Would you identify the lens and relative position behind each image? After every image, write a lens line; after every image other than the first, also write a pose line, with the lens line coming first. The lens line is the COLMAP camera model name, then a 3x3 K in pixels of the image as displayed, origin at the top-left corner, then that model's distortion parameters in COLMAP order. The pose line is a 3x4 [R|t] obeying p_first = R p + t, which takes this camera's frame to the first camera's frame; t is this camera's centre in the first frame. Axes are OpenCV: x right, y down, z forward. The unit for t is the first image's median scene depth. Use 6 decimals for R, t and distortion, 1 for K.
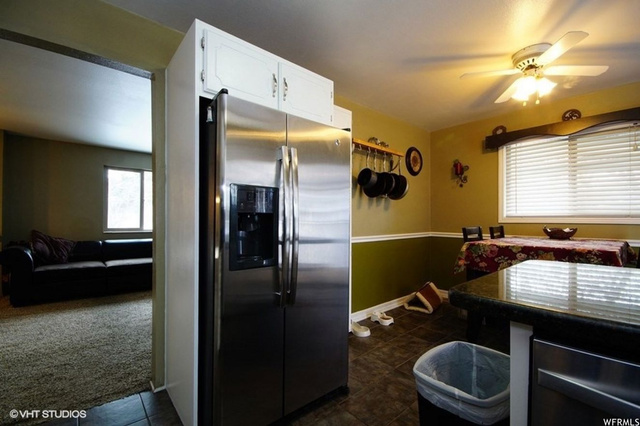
lens RADIAL K [[279.5, 0, 321.4], [0, 279.5, 218.9], [0, 0, 1]] dist [0.001426, -0.000242]
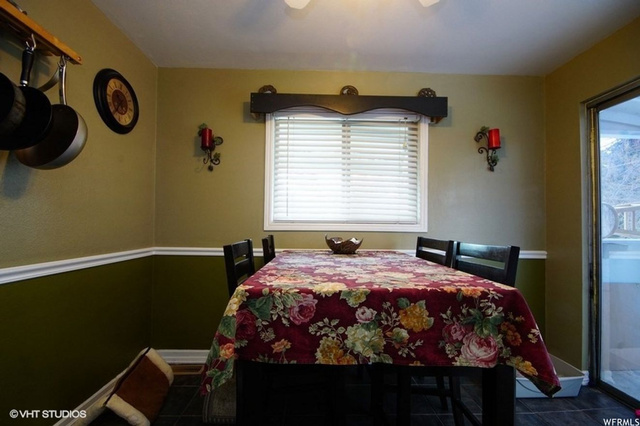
lens RADIAL K [[279.5, 0, 321.4], [0, 279.5, 218.9], [0, 0, 1]] dist [0.001426, -0.000242]
pose [[0.638592, 0.022878, 0.769206, 0.217677], [-0.010366, 0.999723, -0.021129, -0.000229], [-0.769476, 0.005519, 0.638652, 0.489605]]
